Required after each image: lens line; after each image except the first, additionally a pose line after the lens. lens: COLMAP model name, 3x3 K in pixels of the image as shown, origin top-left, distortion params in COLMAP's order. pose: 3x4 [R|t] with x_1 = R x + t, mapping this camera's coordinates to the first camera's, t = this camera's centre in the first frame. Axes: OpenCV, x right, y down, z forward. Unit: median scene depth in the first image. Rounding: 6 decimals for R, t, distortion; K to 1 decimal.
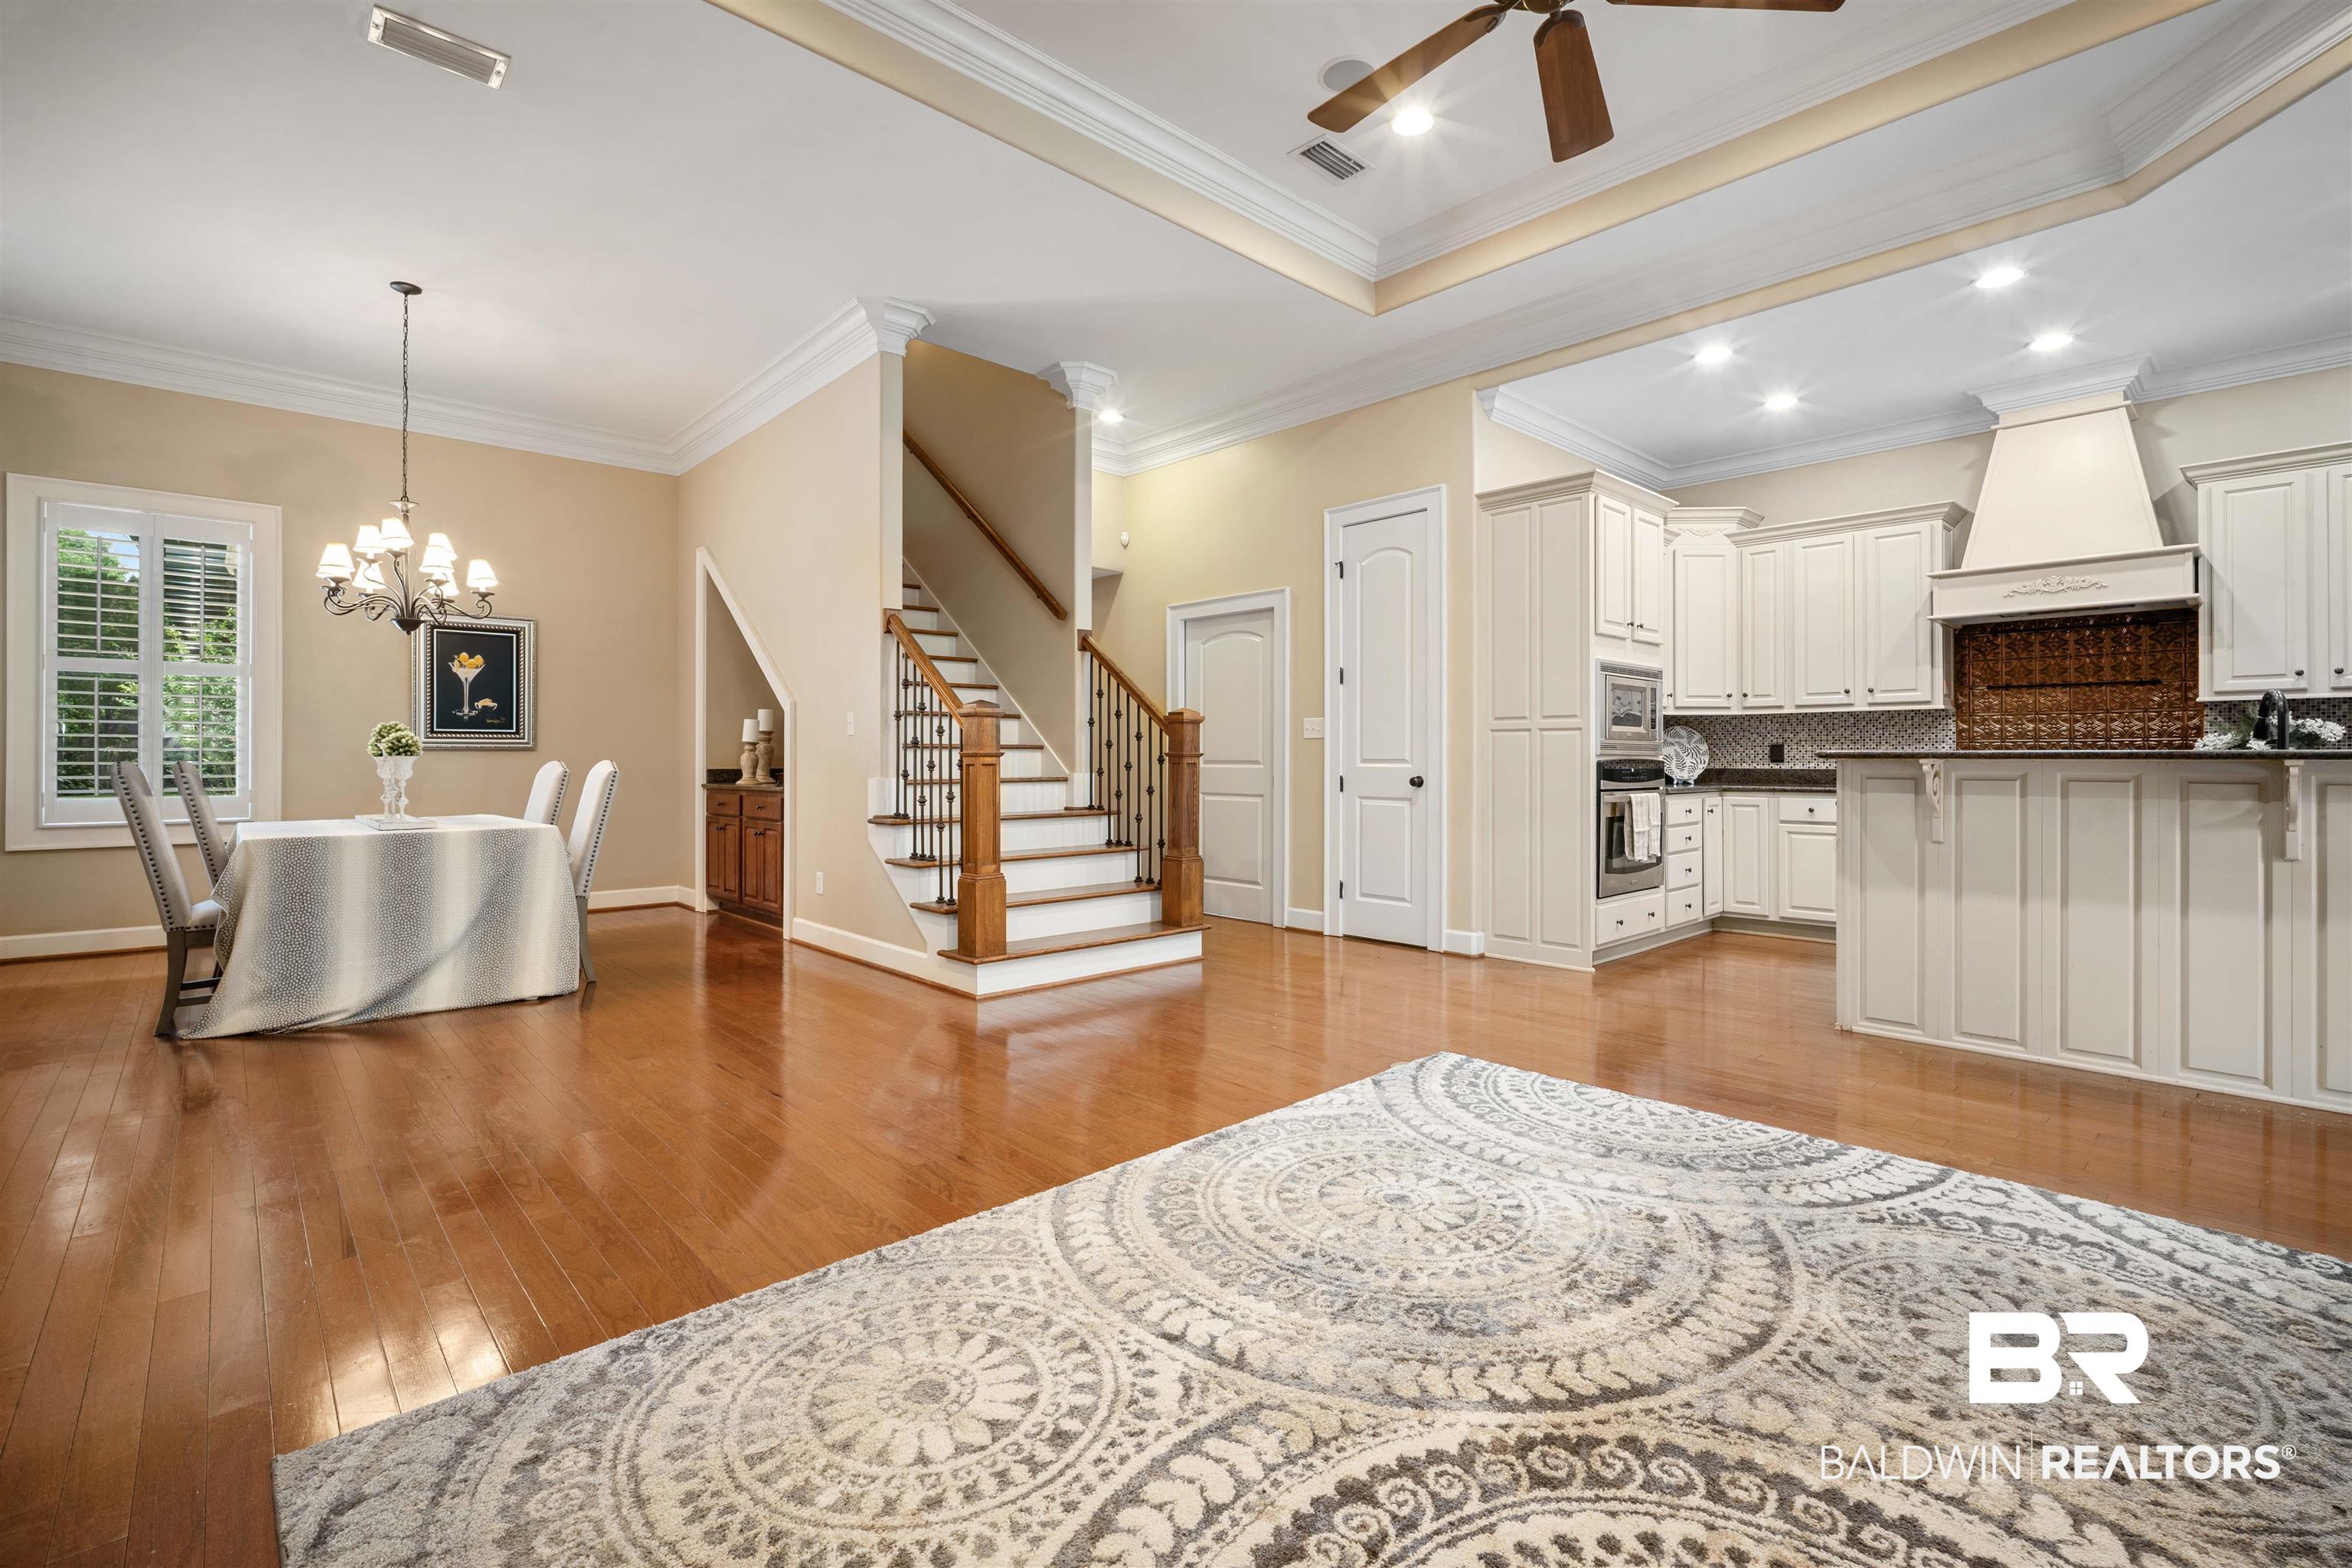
lens RADIAL K [[1037.6, 0, 1196.6], [0, 1037.6, 755.2], [0, 0, 1]] dist [-0.010055, 0.002968]
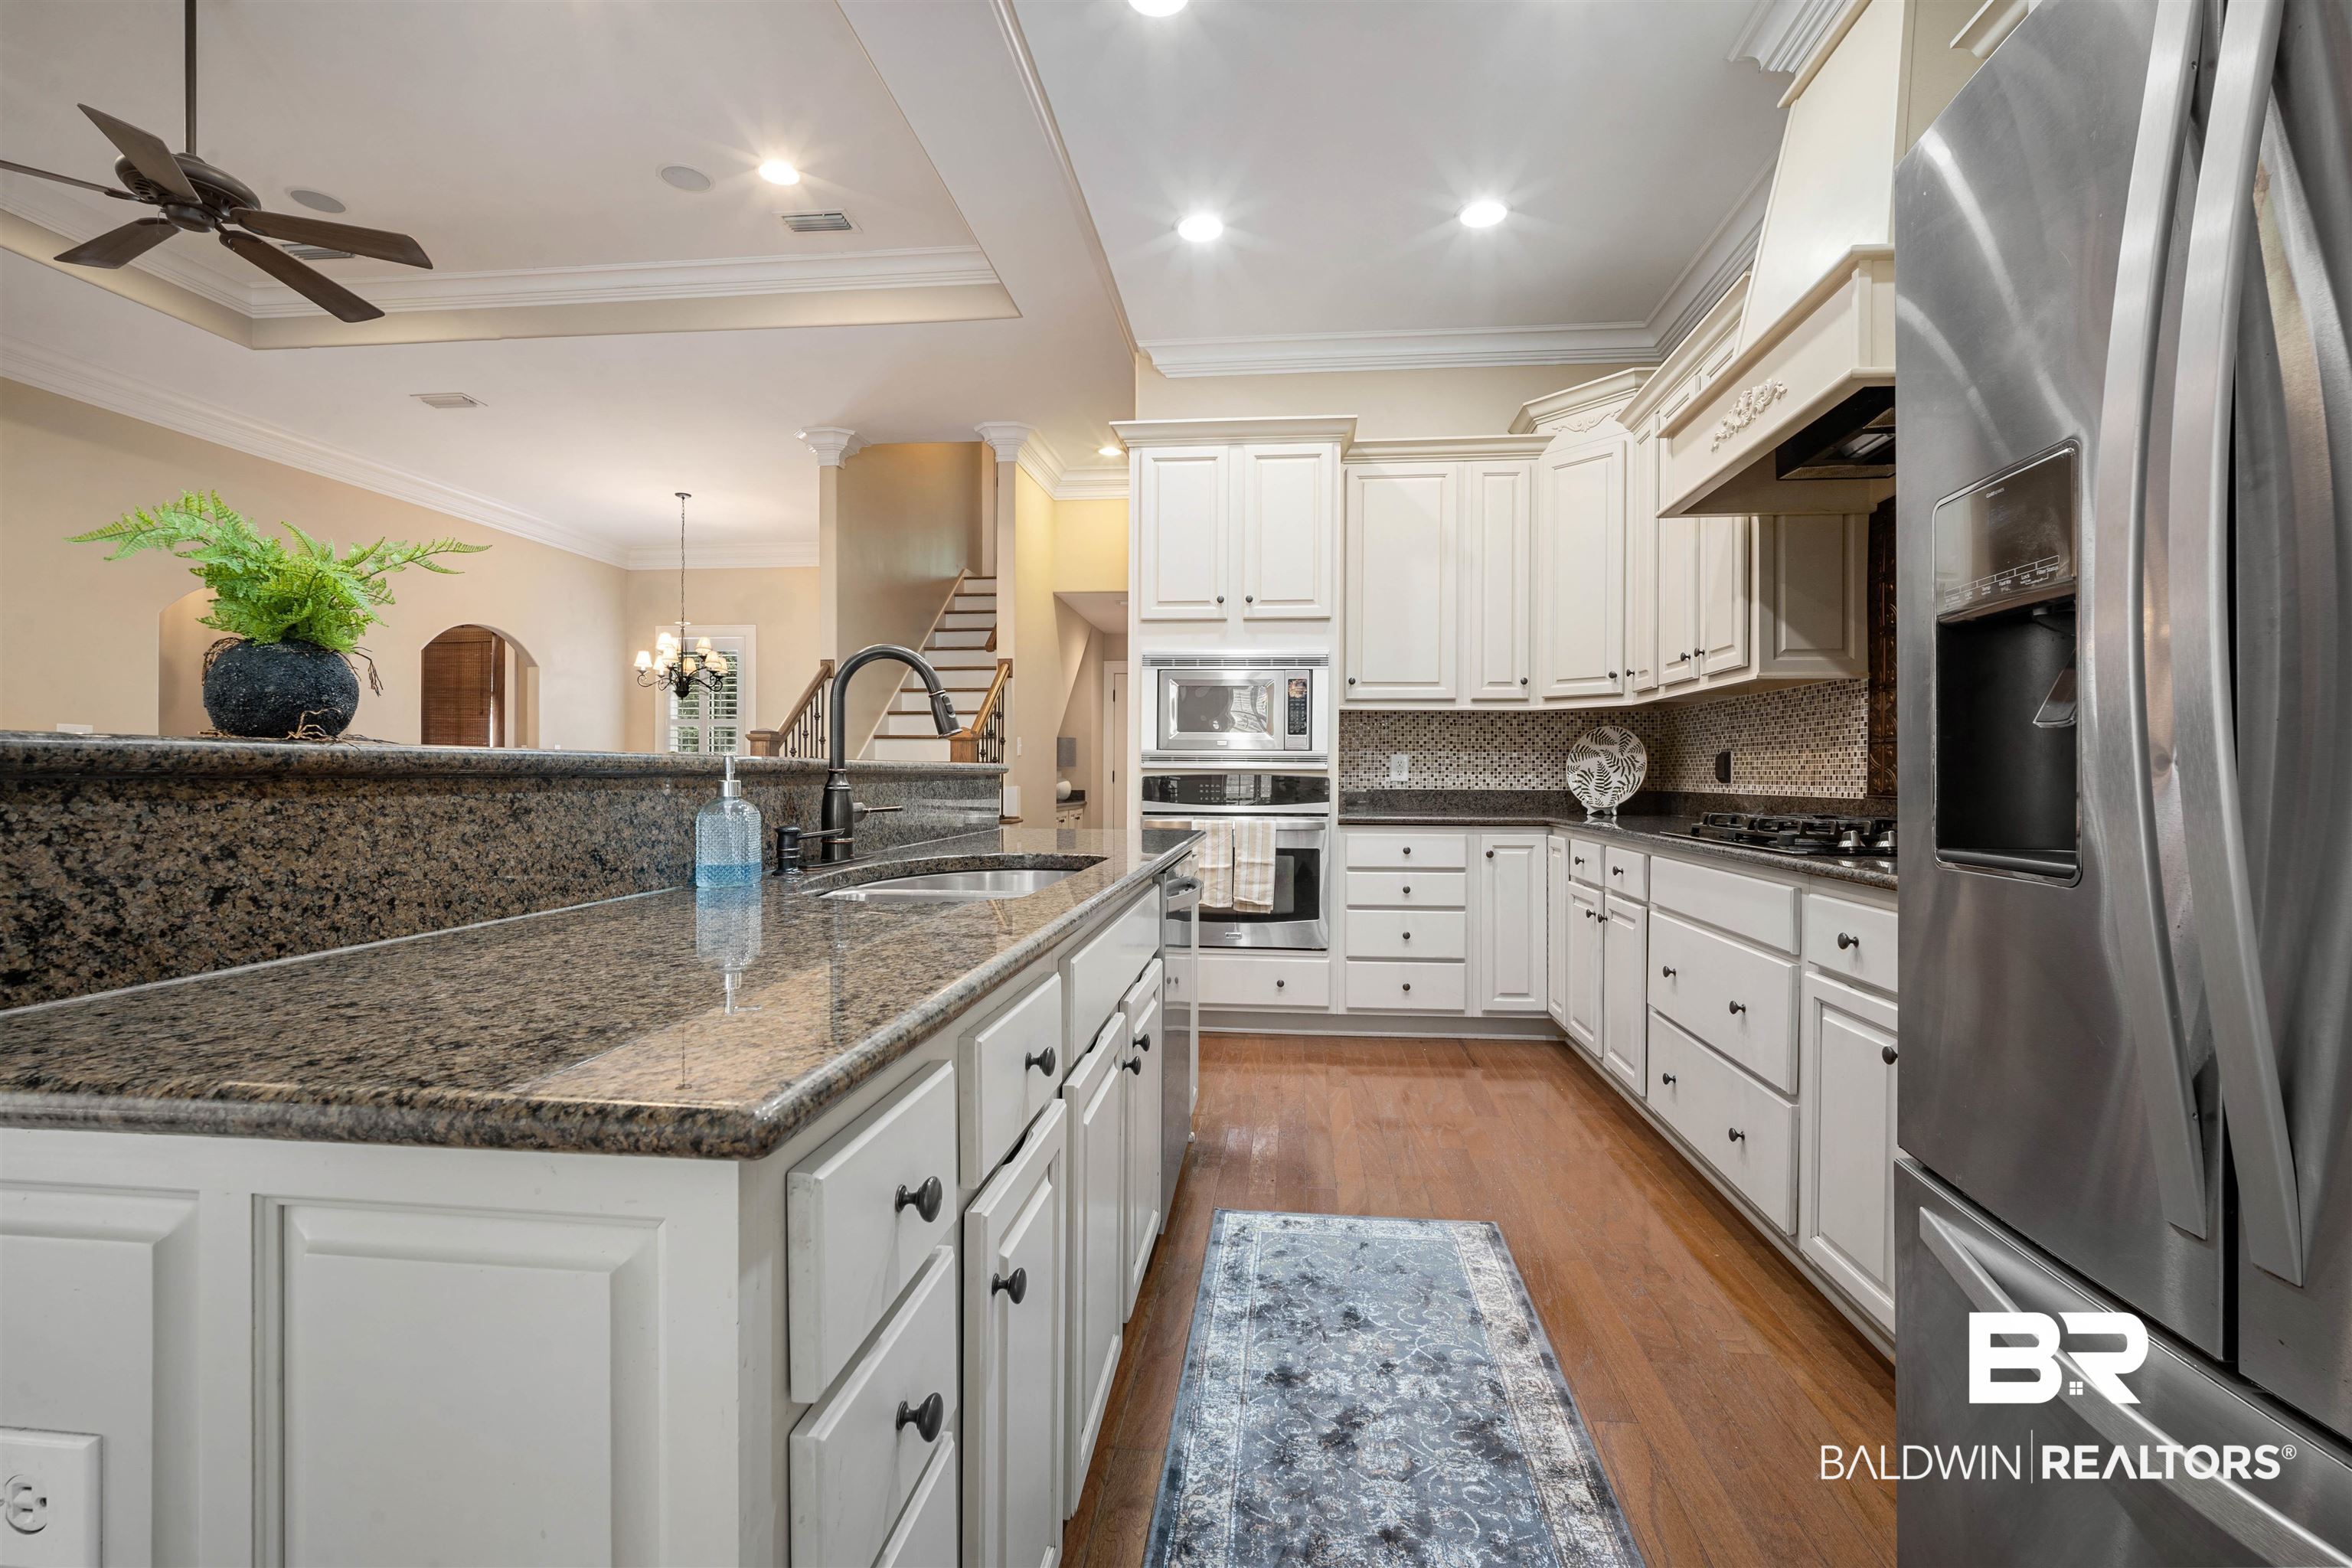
lens RADIAL K [[1037.6, 0, 1178.9], [0, 1037.6, 777.0], [0, 0, 1]] dist [-0.010055, 0.002968]
pose [[0.651660, 0.004379, -0.758498, 0.949755], [-0.001710, 0.999989, 0.004304, 0.001999], [0.758509, -0.001508, 0.651661, 0.455924]]
